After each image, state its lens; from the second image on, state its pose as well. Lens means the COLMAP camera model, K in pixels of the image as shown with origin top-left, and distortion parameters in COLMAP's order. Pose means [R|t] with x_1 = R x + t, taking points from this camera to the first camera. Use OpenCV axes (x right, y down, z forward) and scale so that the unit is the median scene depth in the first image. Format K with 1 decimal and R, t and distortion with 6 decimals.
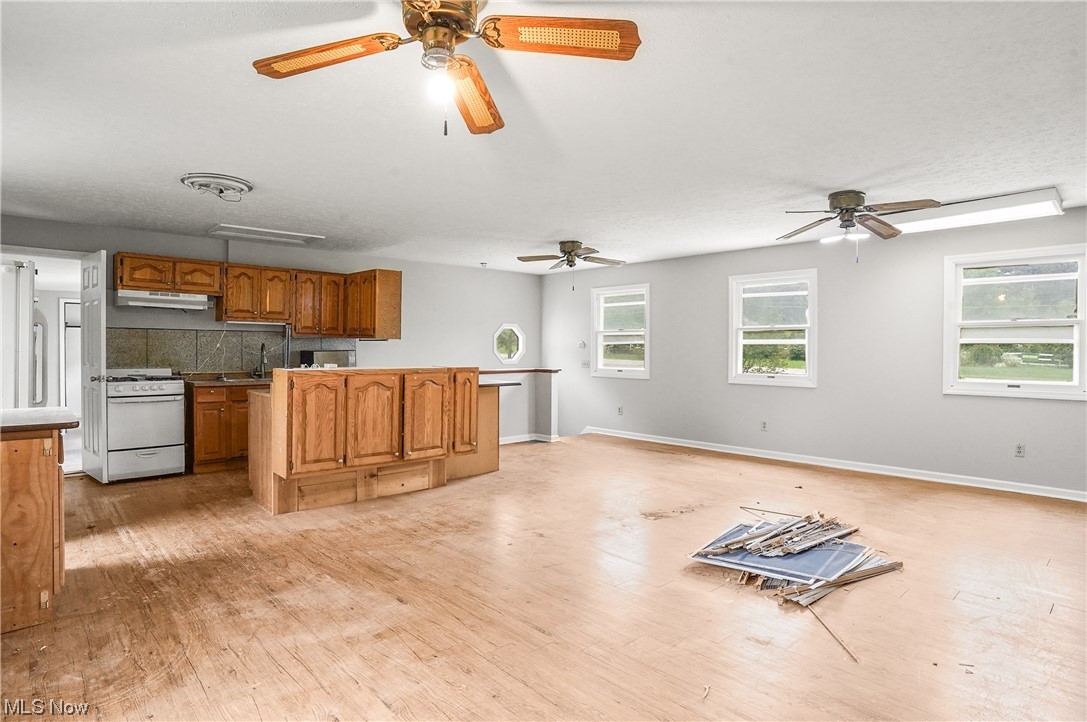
lens RADIAL K [[573.7, 0, 544.7], [0, 573.7, 350.8], [0, 0, 1]] dist [-0.059918, 0.022554]
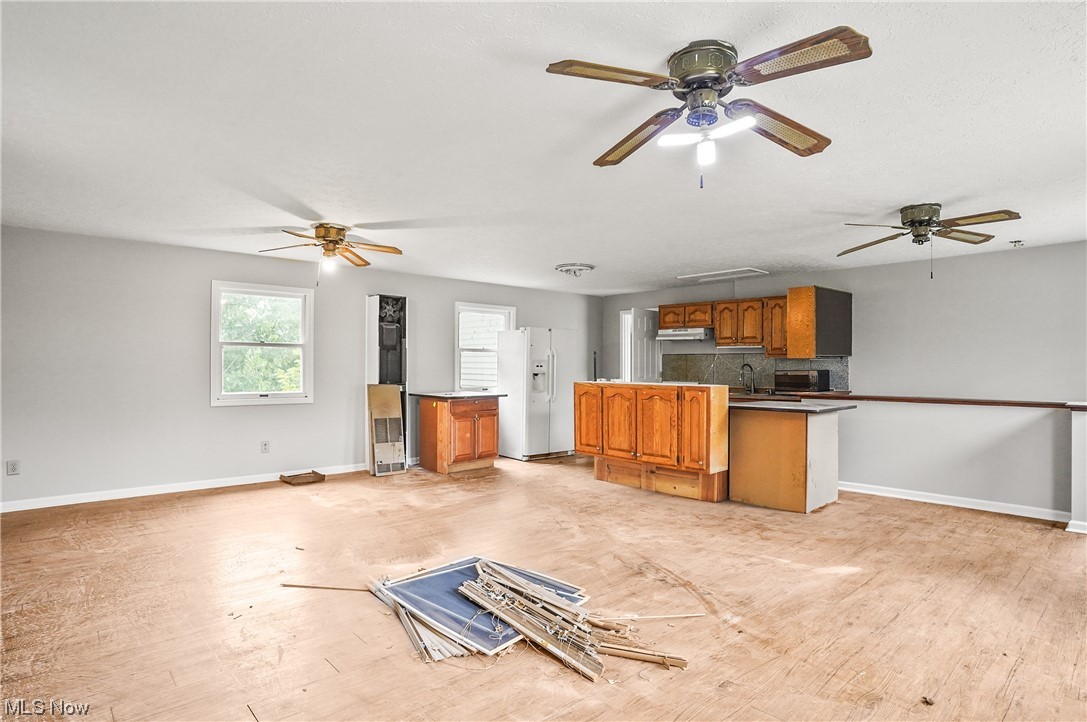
lens RADIAL K [[573.7, 0, 539.1], [0, 573.7, 359.8], [0, 0, 1]] dist [-0.059918, 0.022554]
pose [[-0.015708, -0.017201, -0.999729, 0.783608], [-0.004985, 0.999841, -0.017125, 0.001124], [0.999864, 0.004714, -0.015791, 0.656371]]
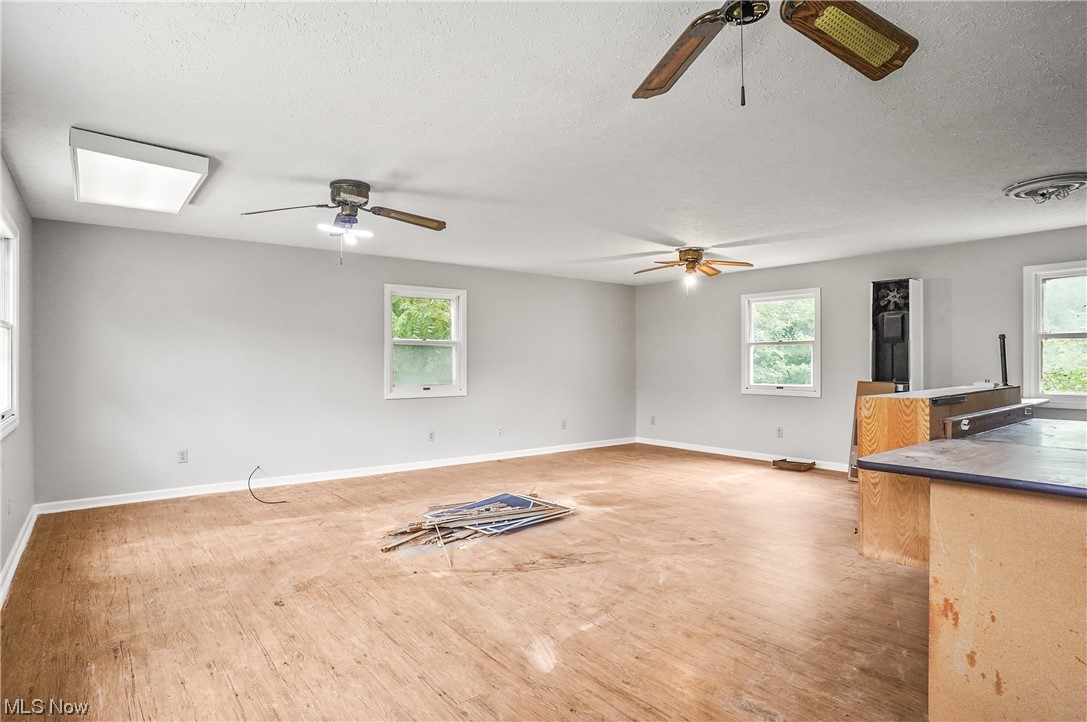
lens RADIAL K [[573.7, 0, 552.0], [0, 573.7, 365.7], [0, 0, 1]] dist [-0.059918, 0.022554]
pose [[-0.997921, 0.000332, 0.064452, 0.126270], [0.000905, 0.999960, 0.008857, -0.006408], [-0.064447, 0.008897, -0.997881, 1.407039]]
